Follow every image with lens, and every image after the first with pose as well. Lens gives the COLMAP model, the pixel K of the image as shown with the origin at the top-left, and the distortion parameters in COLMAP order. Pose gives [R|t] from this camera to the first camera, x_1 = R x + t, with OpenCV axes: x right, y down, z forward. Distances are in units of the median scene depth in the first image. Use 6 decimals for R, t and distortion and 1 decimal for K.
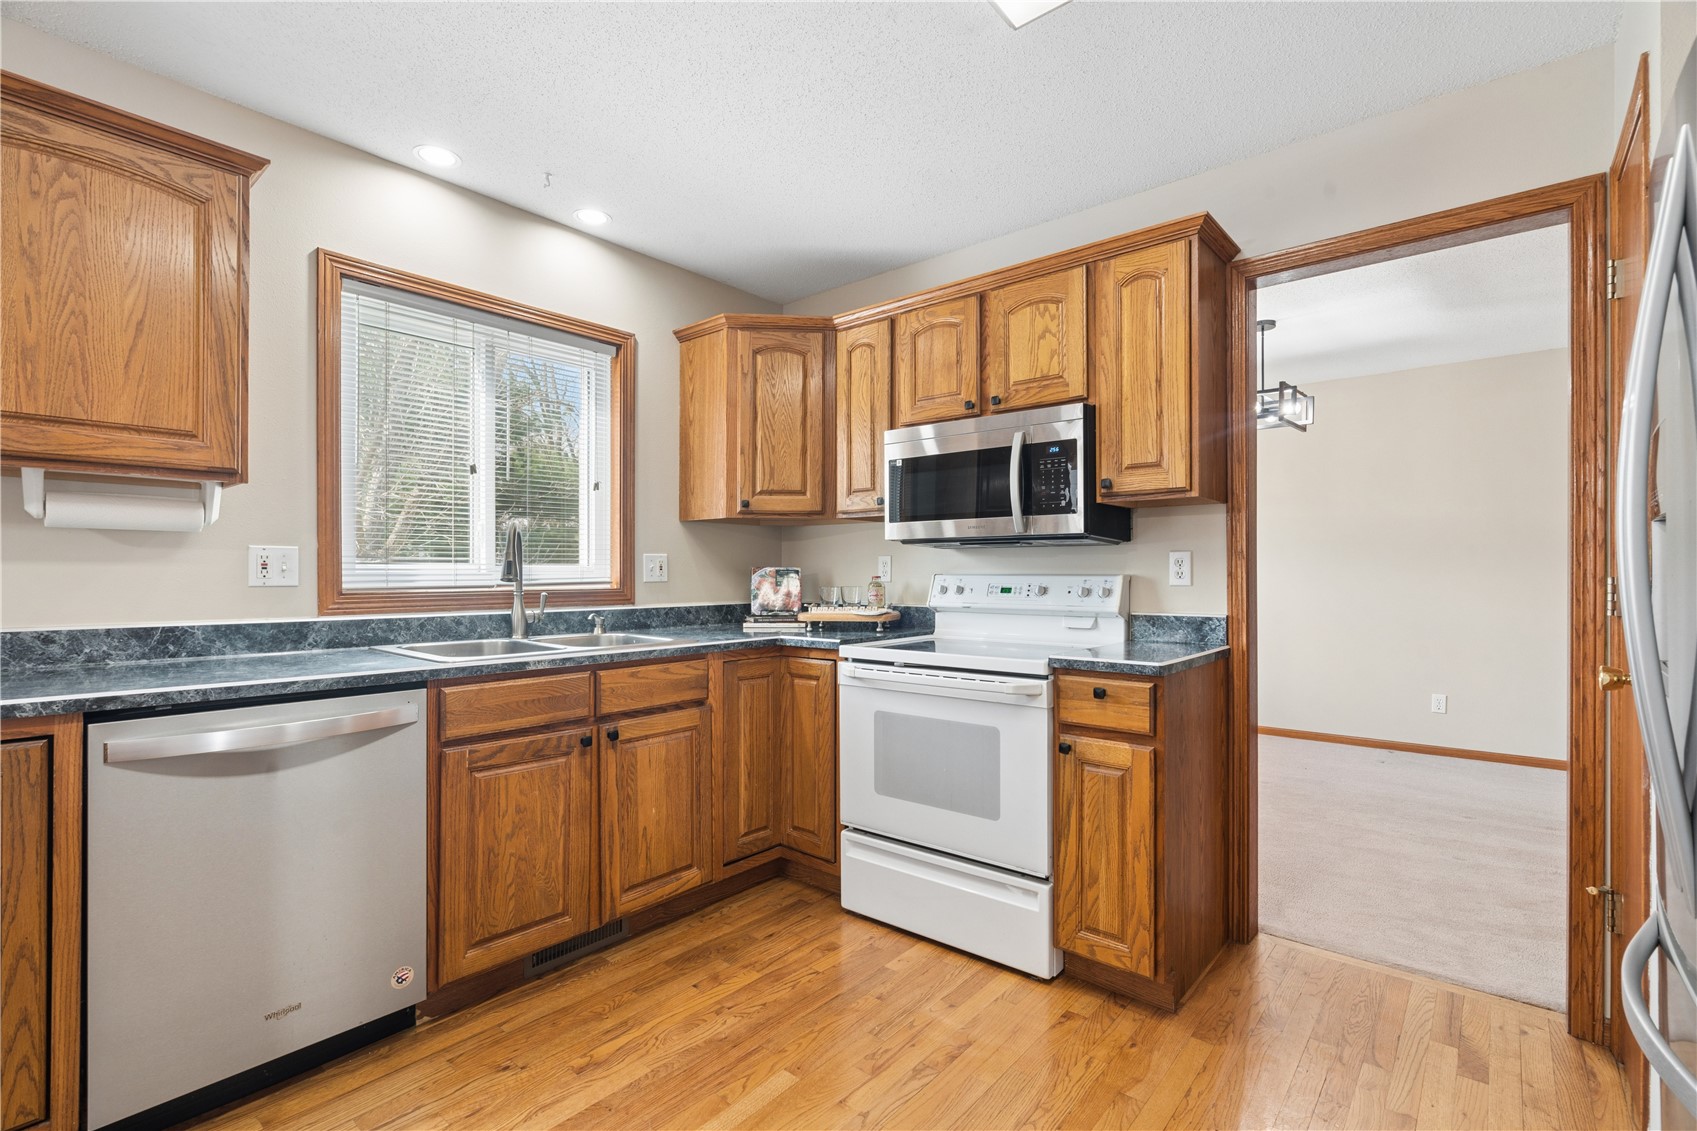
lens RADIAL K [[779.9, 0, 844.6], [0, 779.9, 567.3], [0, 0, 1]] dist [-0.009866, 0.000033]
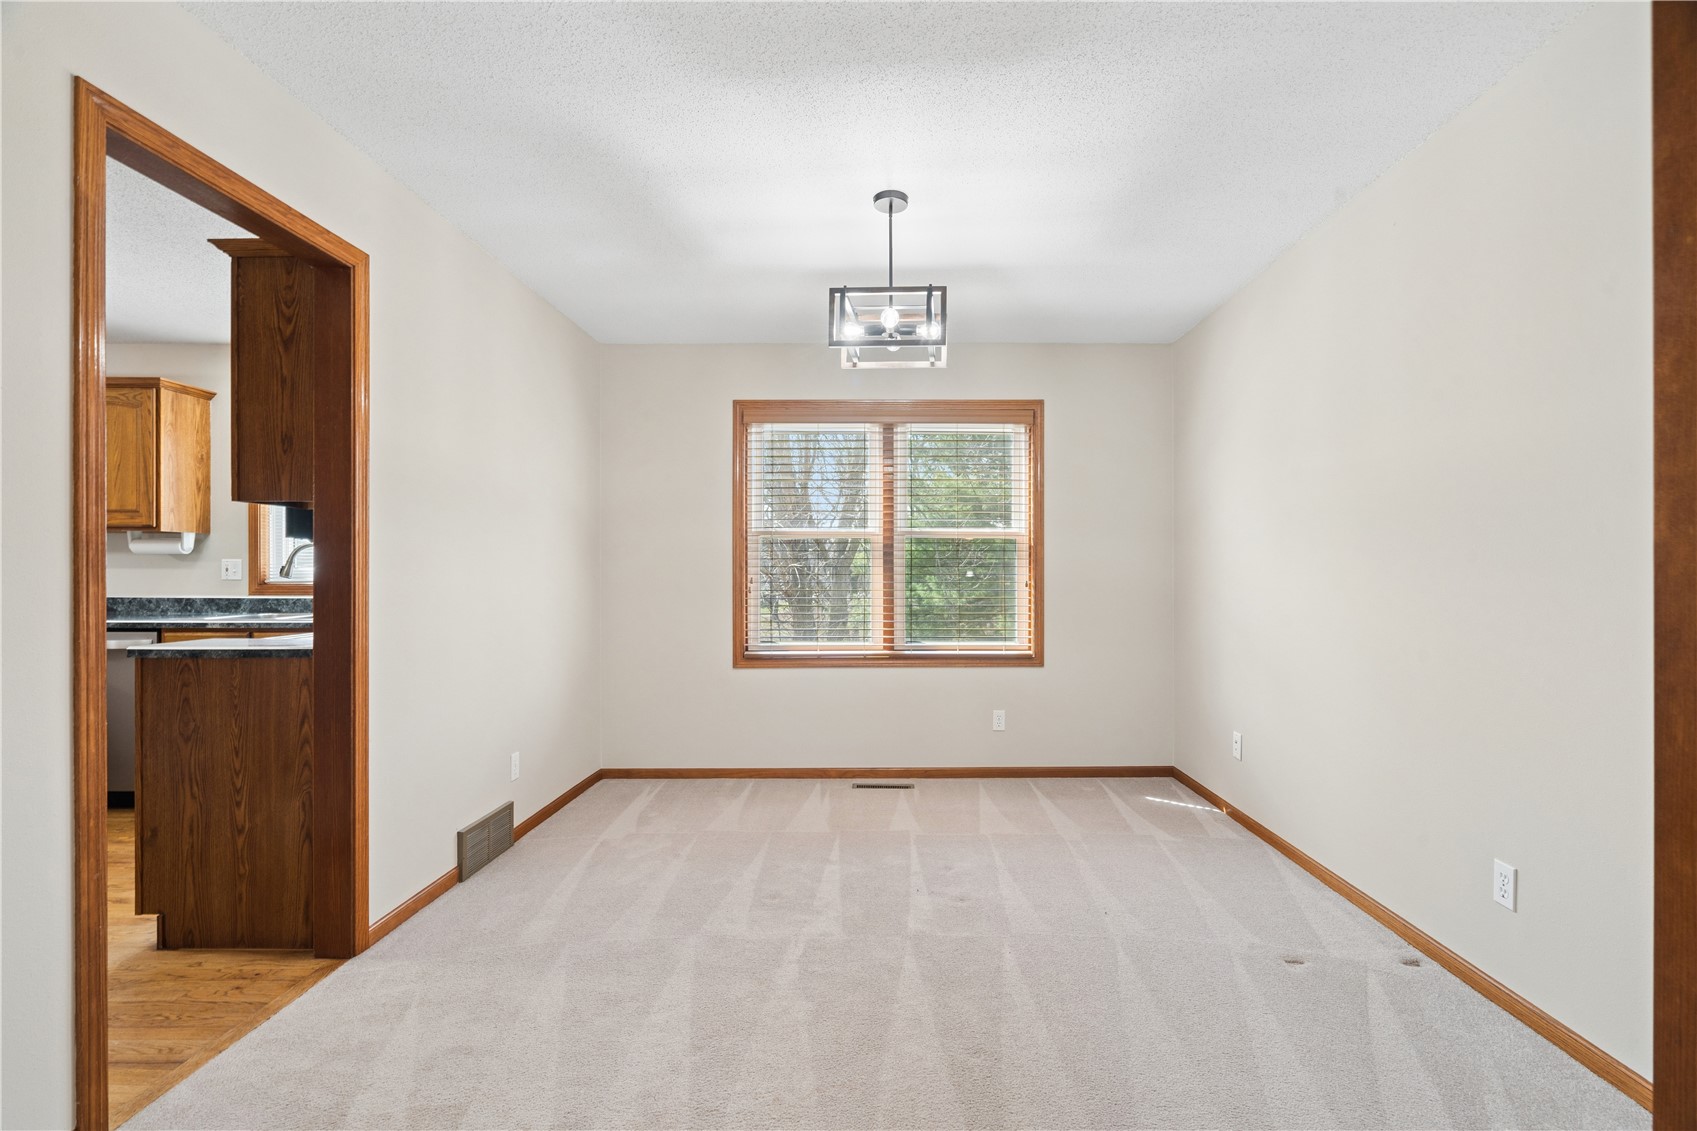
lens RADIAL K [[779.9, 0, 854.8], [0, 779.9, 568.0], [0, 0, 1]] dist [-0.009866, 0.000033]
pose [[0.632181, -0.004802, -0.774806, 1.833506], [0.009567, 0.999953, 0.001609, 0.006583], [0.774762, -0.008430, 0.632197, 0.993351]]
